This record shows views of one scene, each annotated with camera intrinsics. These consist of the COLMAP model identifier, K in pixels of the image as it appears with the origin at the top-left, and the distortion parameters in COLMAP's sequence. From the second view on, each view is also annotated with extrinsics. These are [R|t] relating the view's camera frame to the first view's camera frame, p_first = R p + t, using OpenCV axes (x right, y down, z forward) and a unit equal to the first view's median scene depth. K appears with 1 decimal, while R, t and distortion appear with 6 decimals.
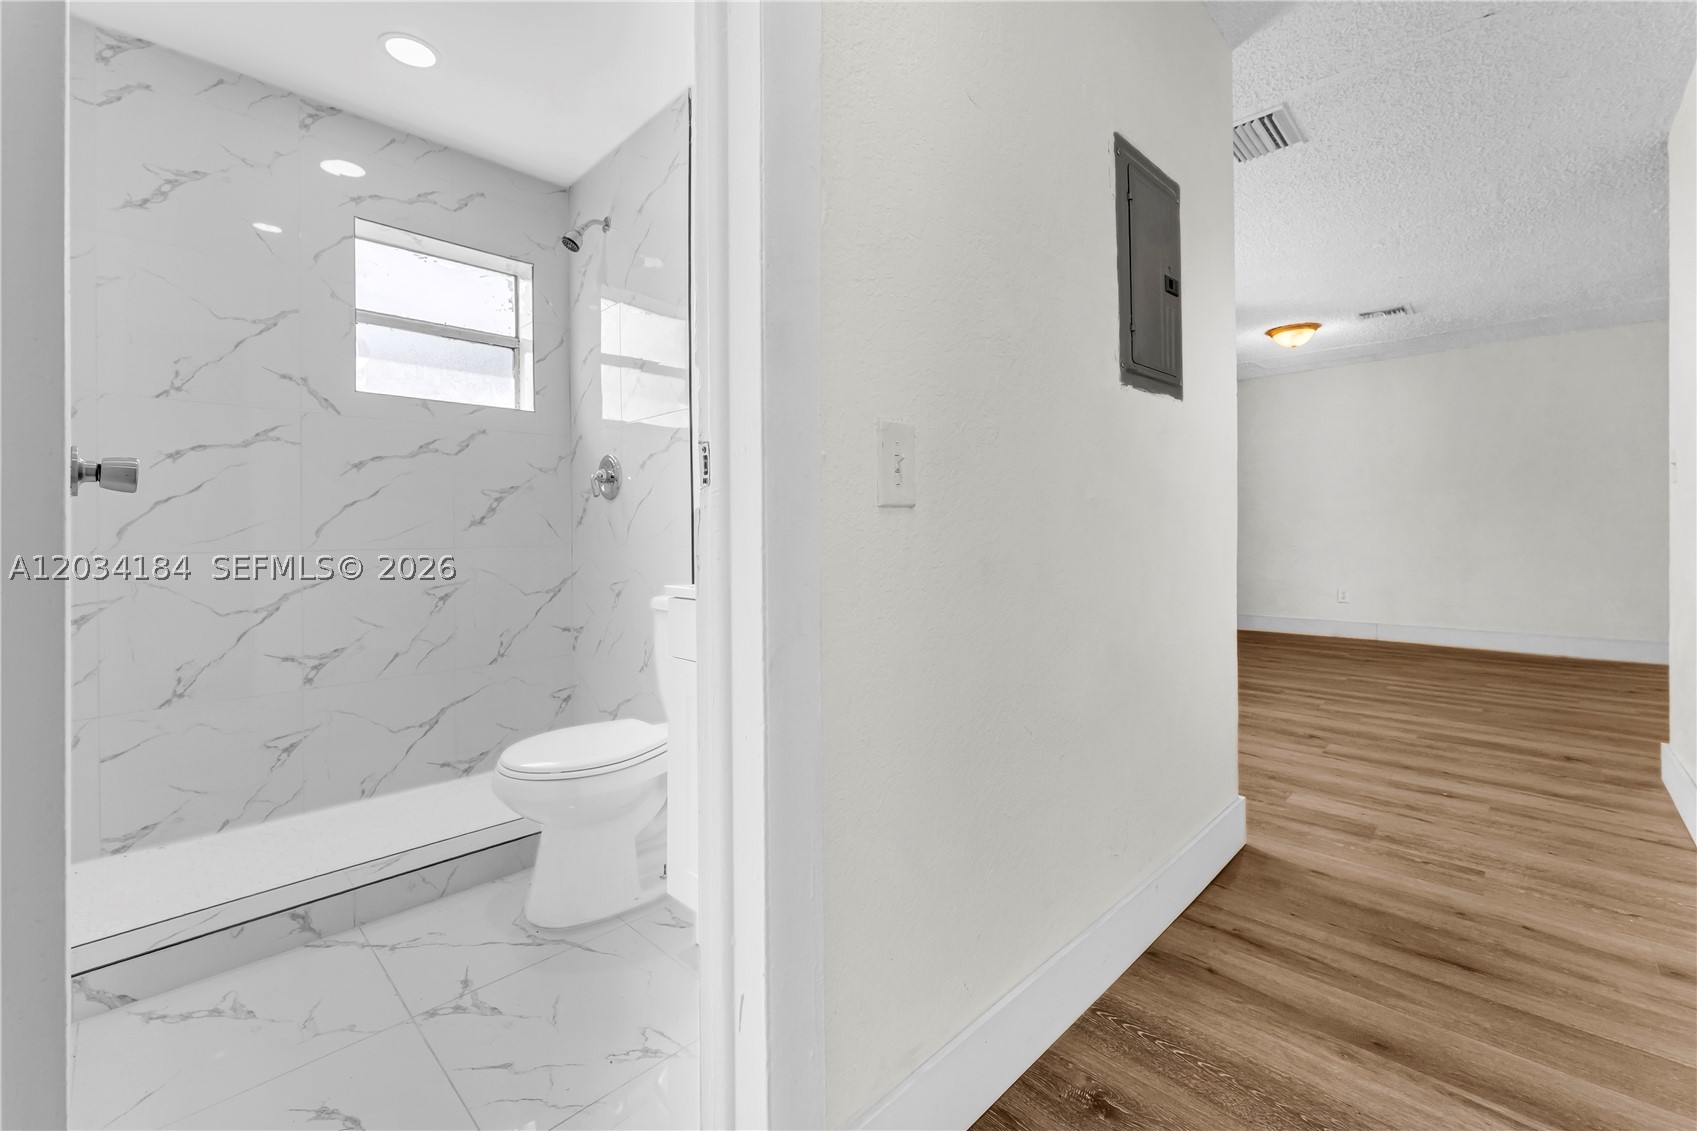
lens RADIAL K [[699.5, 0, 846.9], [0, 699.5, 544.9], [0, 0, 1]] dist [0.000524, -0.000087]
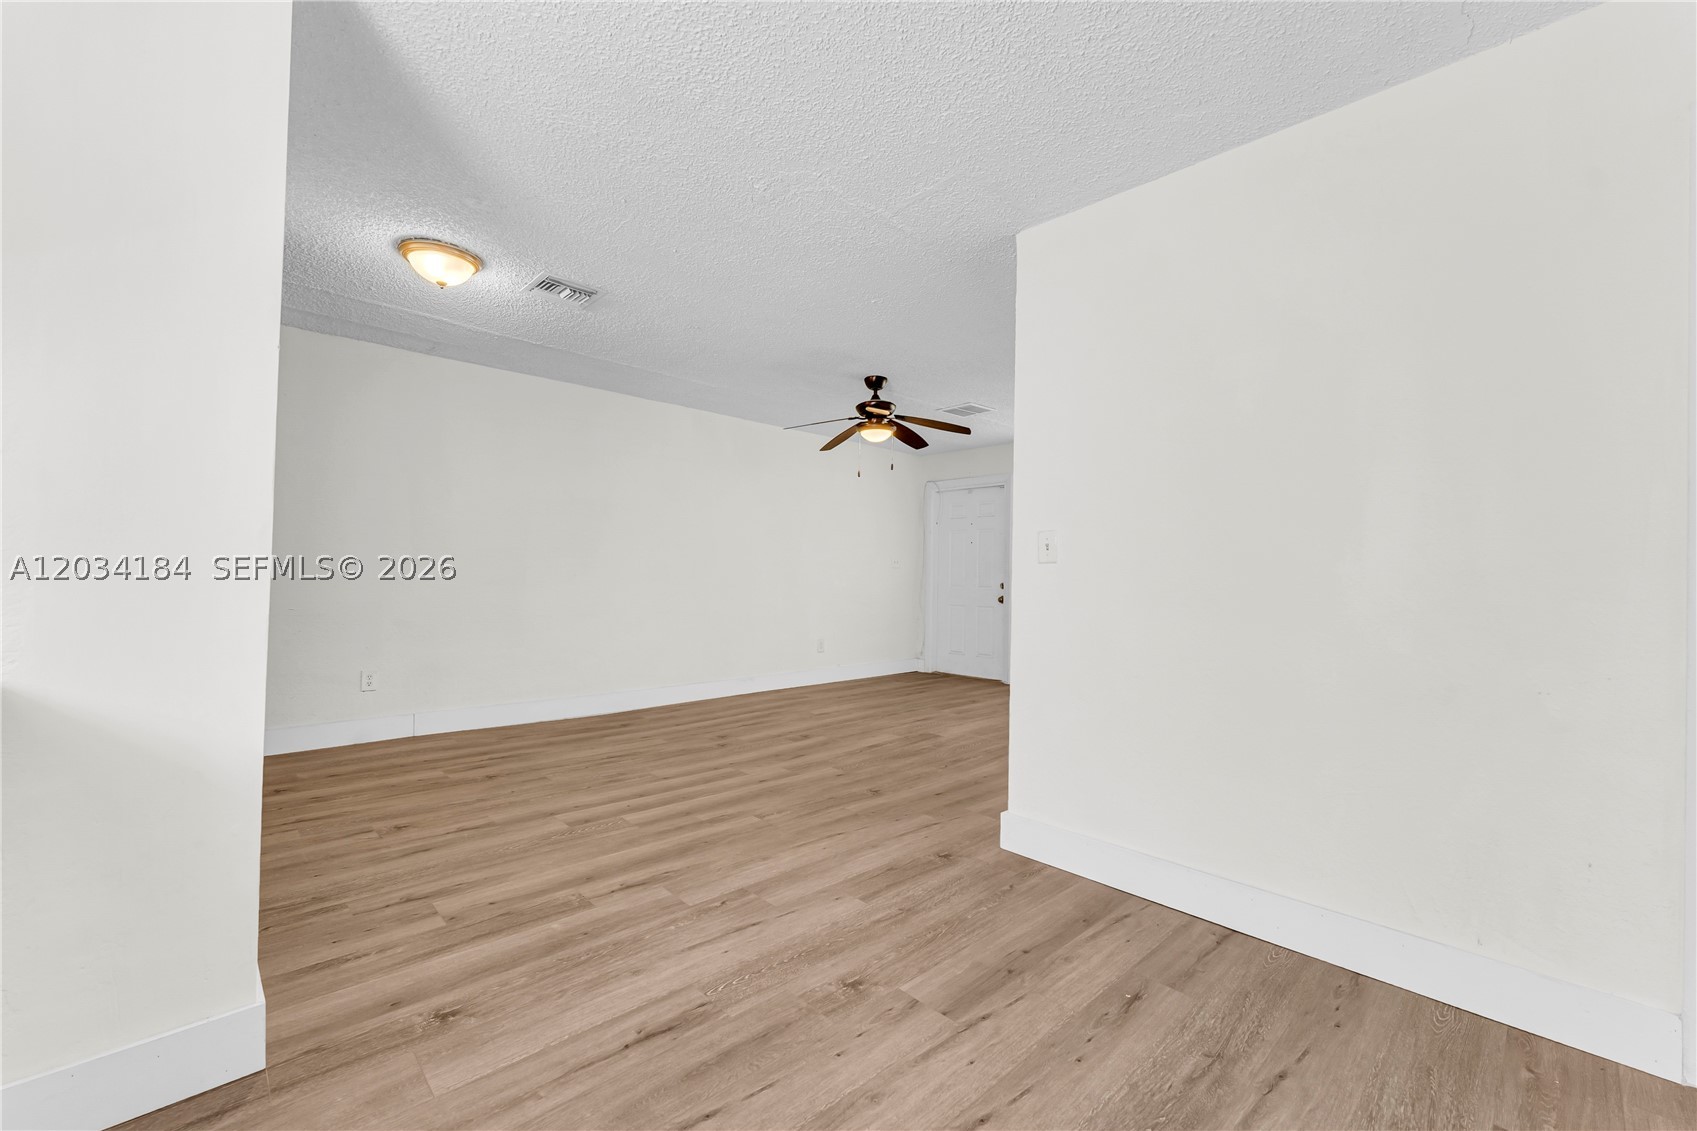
lens RADIAL K [[682.3, 0, 844.8], [0, 682.3, 591.9], [0, 0, 1]] dist [-0.003337, -0.000308]
pose [[0.044577, -0.017164, 0.998858, 0.151229], [0.002073, 0.999852, 0.017089, -0.063369], [-0.999004, 0.001309, 0.044606, 1.196515]]
